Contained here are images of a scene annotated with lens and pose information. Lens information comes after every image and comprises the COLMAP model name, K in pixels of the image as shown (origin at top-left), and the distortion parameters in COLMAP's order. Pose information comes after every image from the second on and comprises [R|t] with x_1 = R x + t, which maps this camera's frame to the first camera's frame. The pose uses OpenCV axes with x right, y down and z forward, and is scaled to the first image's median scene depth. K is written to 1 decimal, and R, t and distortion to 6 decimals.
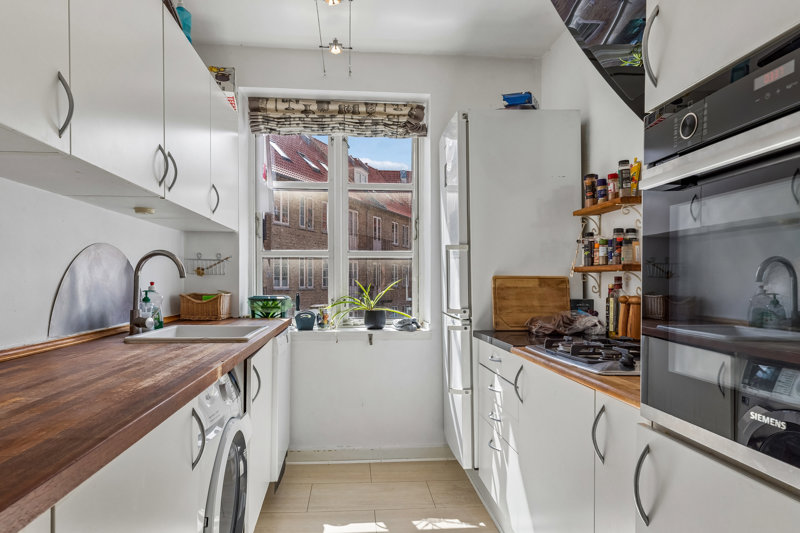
lens RADIAL K [[505.4, 0, 397.5], [0, 505.4, 283.9], [0, 0, 1]] dist [-0.002303, -0.003819]
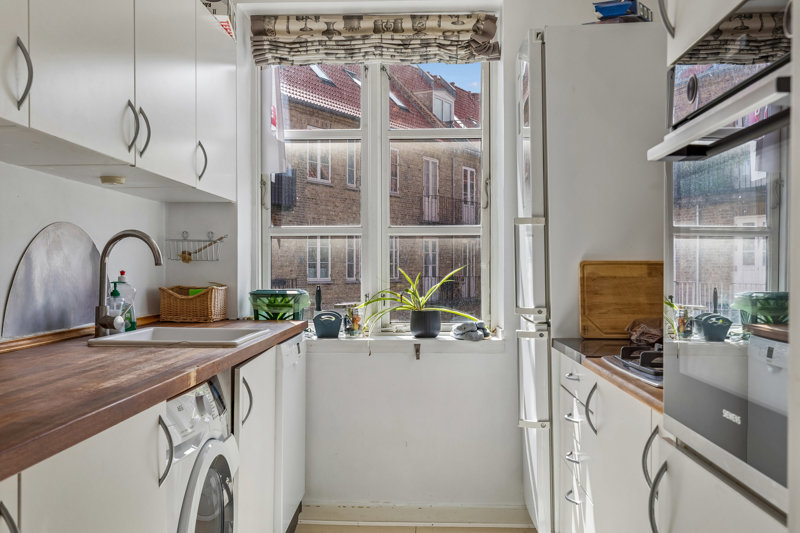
lens RADIAL K [[817.9, 0, 398.9], [0, 817.9, 268.3], [0, 0, 1]] dist [-0.010709, 0.000000]
pose [[0.990406, -0.002911, -0.138161, 0.094835], [0.001963, 0.999974, -0.006993, 0.001812], [0.138177, 0.006655, 0.990385, -0.161346]]
